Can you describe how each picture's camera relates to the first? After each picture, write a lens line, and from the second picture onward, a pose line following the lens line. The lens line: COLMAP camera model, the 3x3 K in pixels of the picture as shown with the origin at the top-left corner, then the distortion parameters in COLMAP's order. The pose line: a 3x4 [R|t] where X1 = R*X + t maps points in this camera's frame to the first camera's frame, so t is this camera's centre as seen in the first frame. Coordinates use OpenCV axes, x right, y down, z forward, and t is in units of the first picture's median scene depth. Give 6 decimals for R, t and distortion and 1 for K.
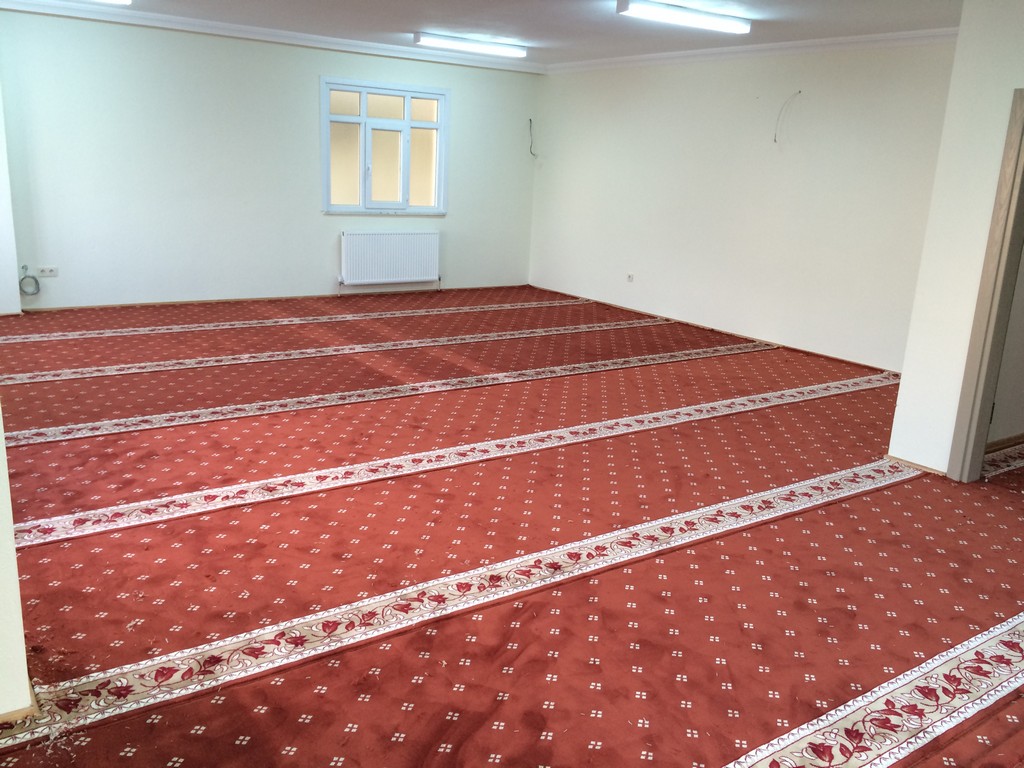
lens RADIAL K [[896.0, 0, 514.7], [0, 896.0, 386.3], [0, 0, 1]] dist [0.063287, -0.050407]
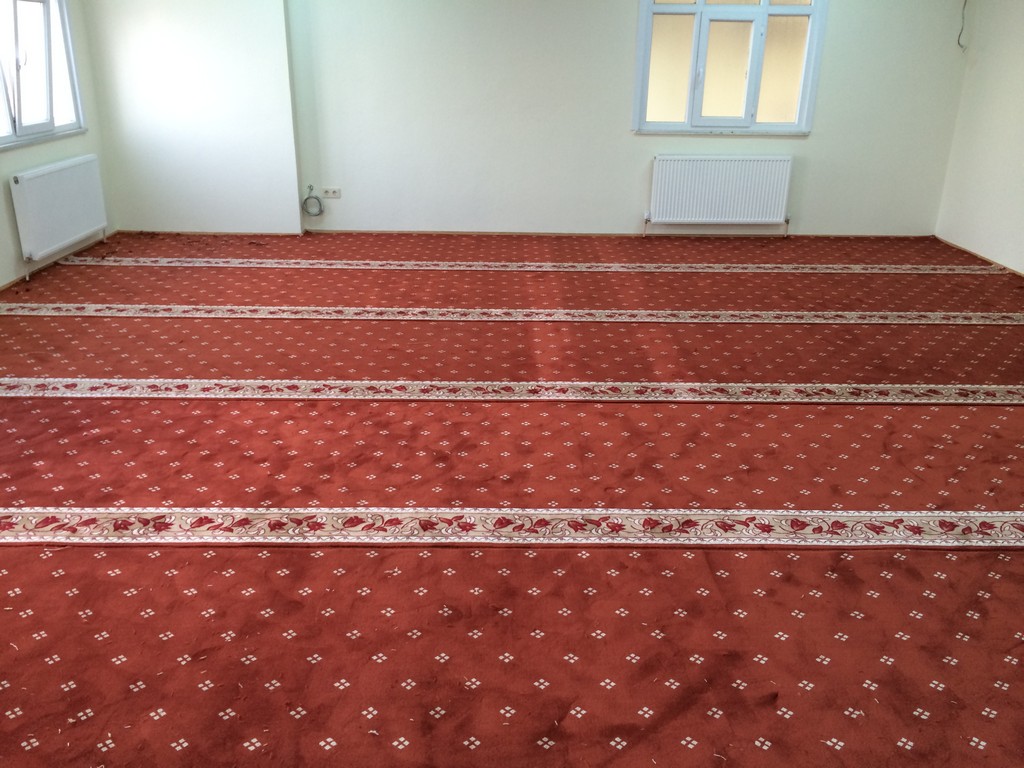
lens RADIAL K [[896.0, 0, 509.7], [0, 896.0, 378.9], [0, 0, 1]] dist [0.063287, -0.050407]
pose [[0.823080, 0.164701, -0.543519, 0.283412], [-0.115931, 0.985599, 0.123104, -0.100535], [0.555967, -0.038313, 0.830321, 0.426909]]
